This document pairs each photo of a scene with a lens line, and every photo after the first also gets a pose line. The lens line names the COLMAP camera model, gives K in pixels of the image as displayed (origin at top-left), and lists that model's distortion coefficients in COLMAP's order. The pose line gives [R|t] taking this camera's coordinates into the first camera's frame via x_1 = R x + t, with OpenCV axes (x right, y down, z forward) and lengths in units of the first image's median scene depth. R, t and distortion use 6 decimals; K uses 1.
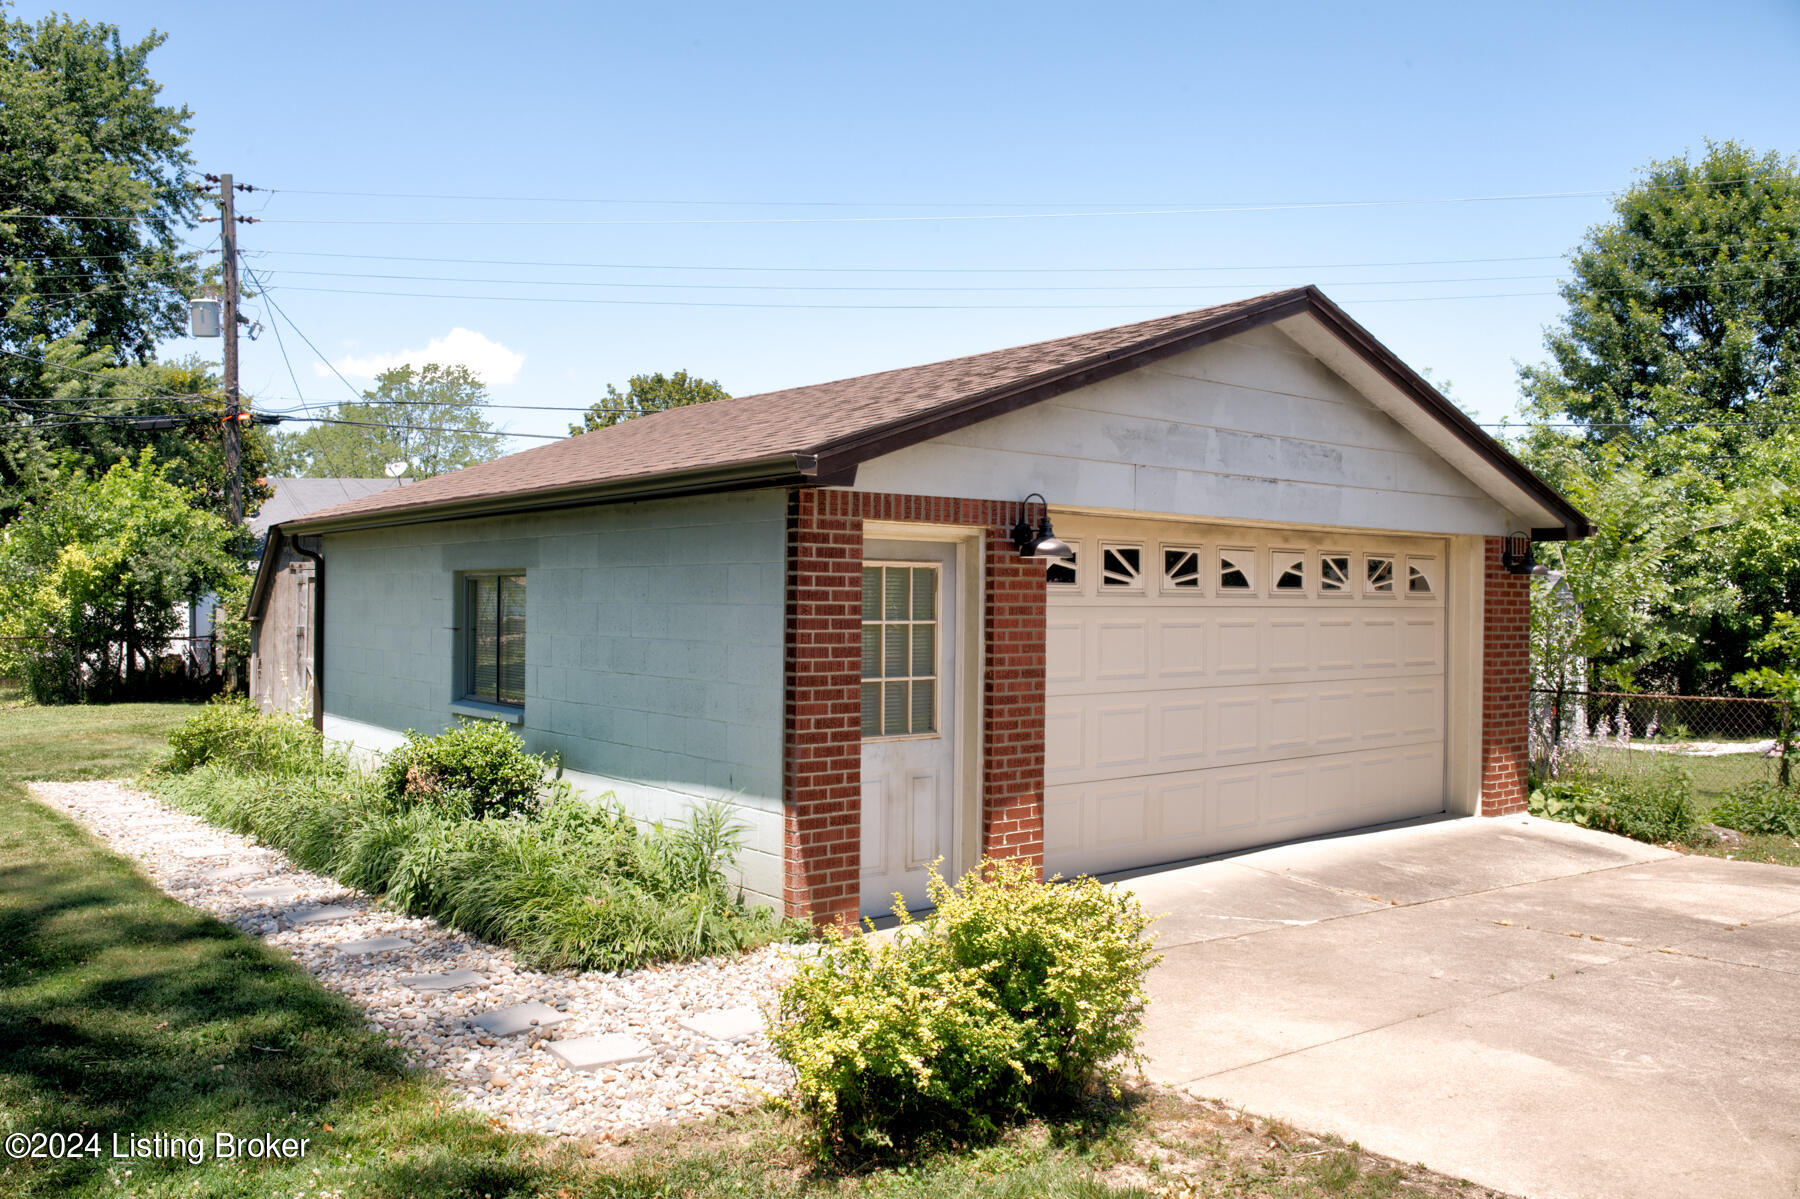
lens RADIAL K [[1445.0, 0, 900.0], [0, 1445.0, 599.5], [0, 0, 1]] dist [-0.051052, 0.001006]
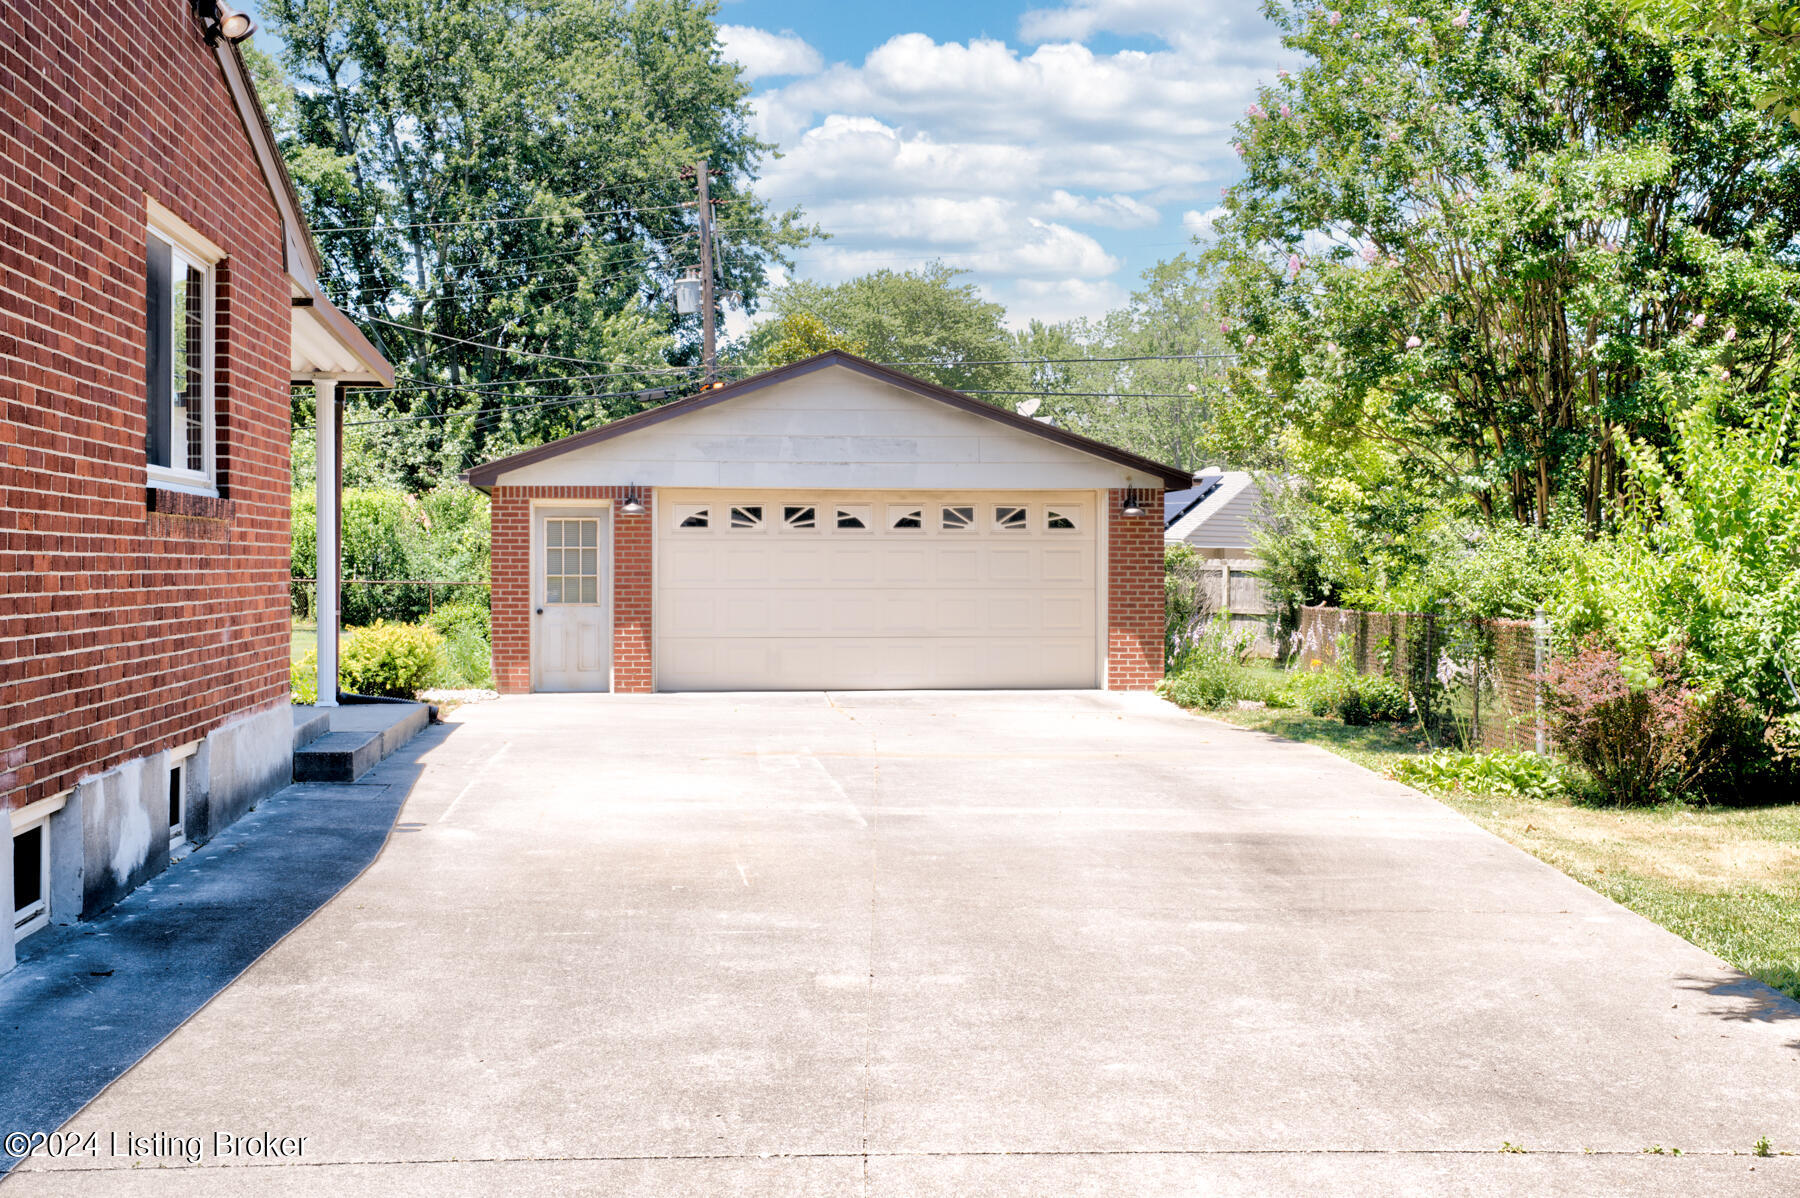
lens RADIAL K [[2371.7, 0, 900.0], [0, 2371.7, 599.0], [0, 0, 1]] dist [-0.012889, -0.017698]
pose [[0.842958, 0.001656, -0.537978, 1.644369], [0.005555, 0.999915, 0.011781, 0.038796], [0.537951, -0.012920, 0.842877, -1.177013]]
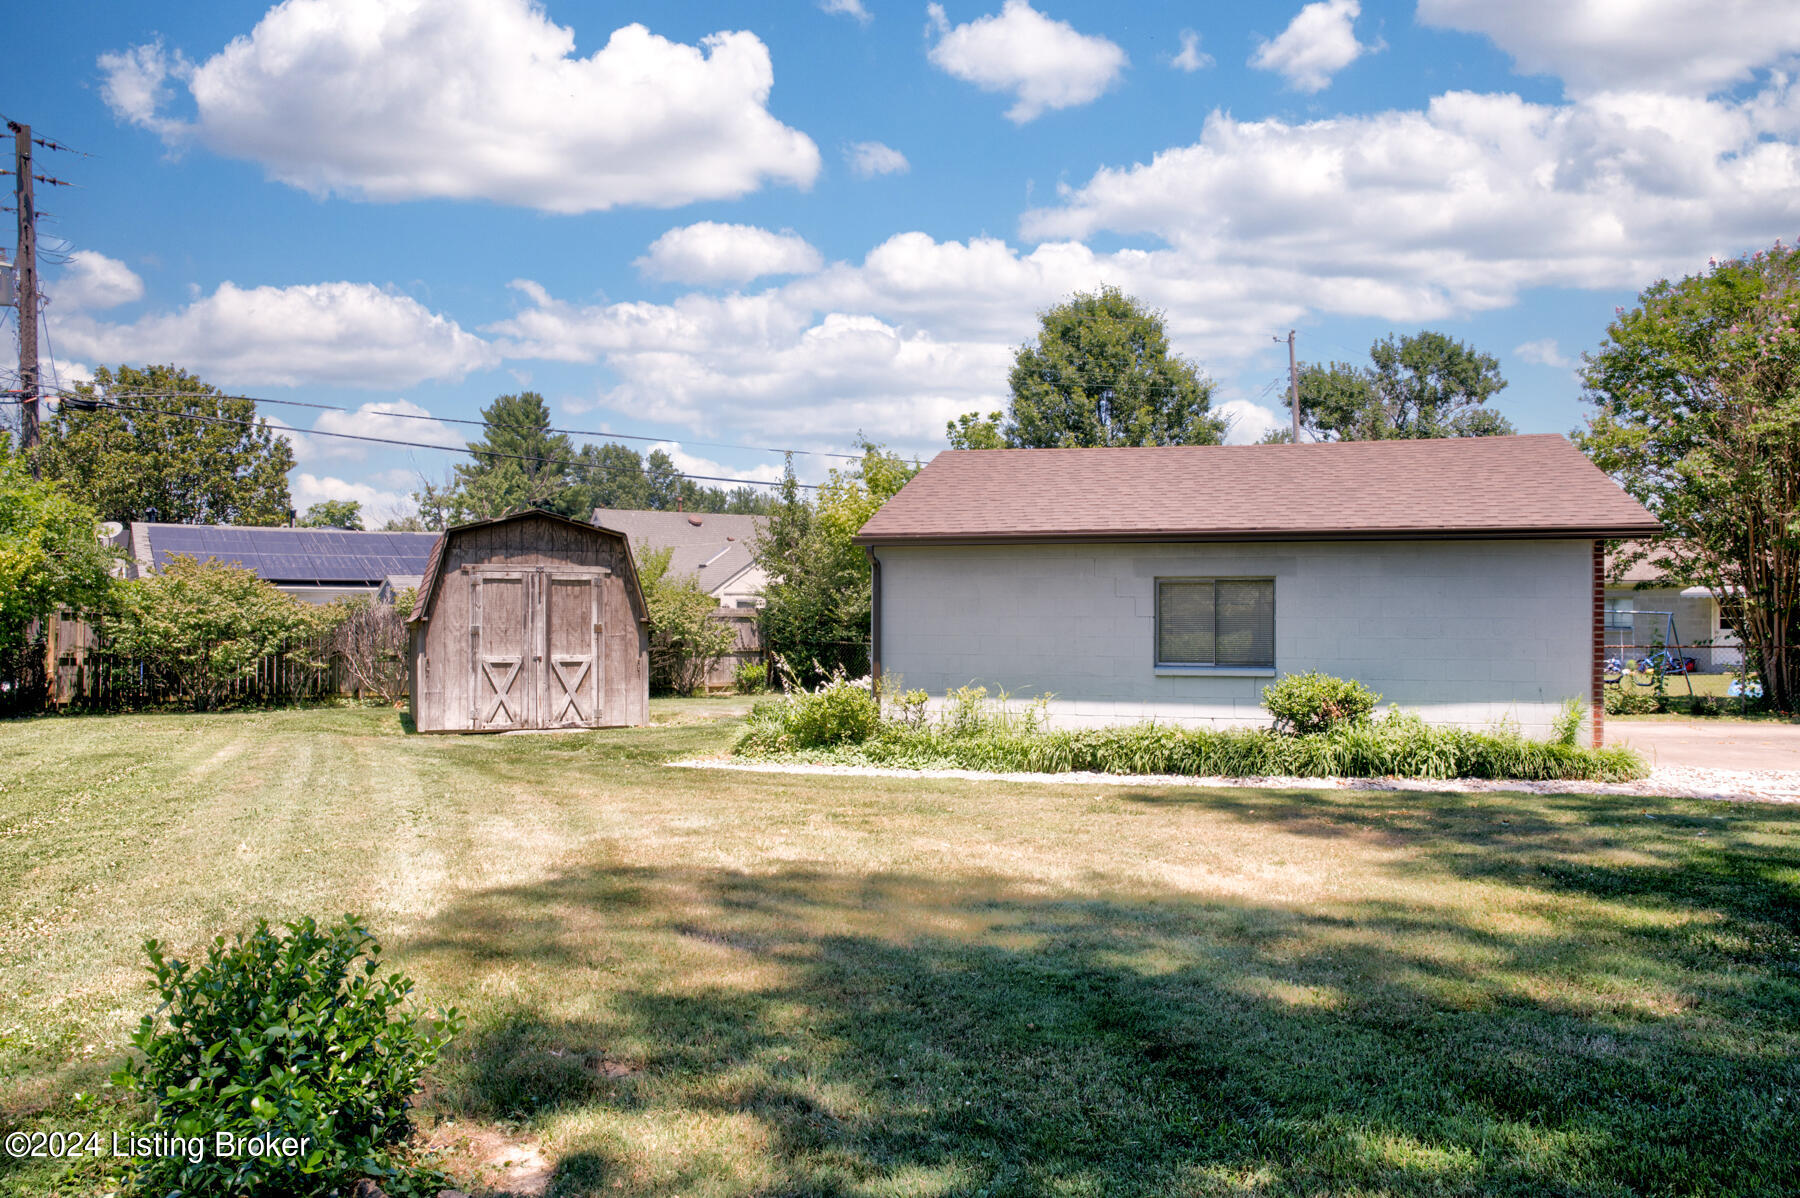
lens RADIAL K [[1306.3, 0, 900.0], [0, 1306.3, 599.0], [0, 0, 1]] dist [-0.104553, 0.077435]
pose [[0.811498, -0.006823, 0.584316, -1.288447], [0.005804, 0.999977, 0.003616, -0.004135], [-0.584327, 0.000457, 0.811518, 0.096046]]
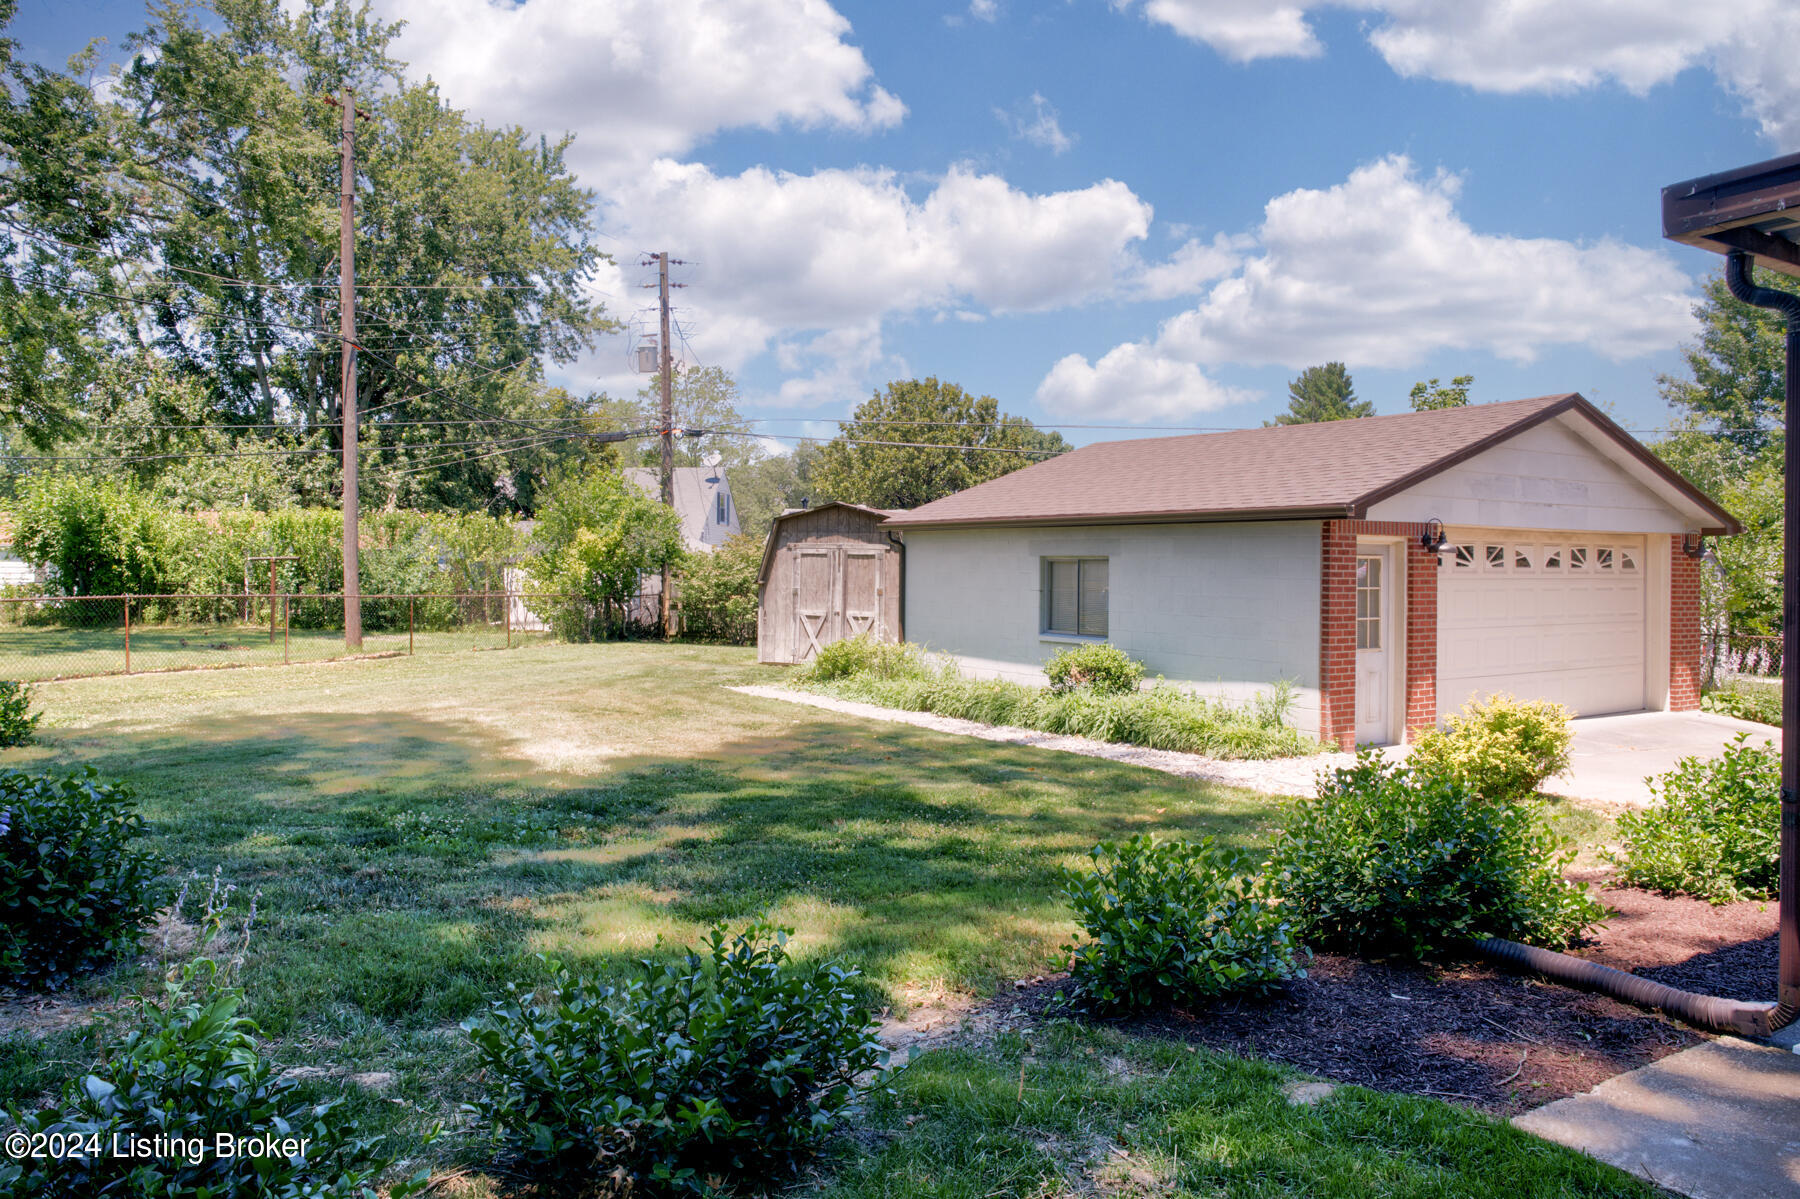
lens RADIAL K [[1331.1, 0, 874.0], [0, 1331.1, 542.1], [0, 0, 1]] dist [-0.108052, 0.080537]
pose [[0.992429, -0.000132, -0.122822, -0.315686], [-0.001717, 0.999887, -0.014947, -0.013080], [0.122810, 0.015045, 0.992316, -0.568690]]
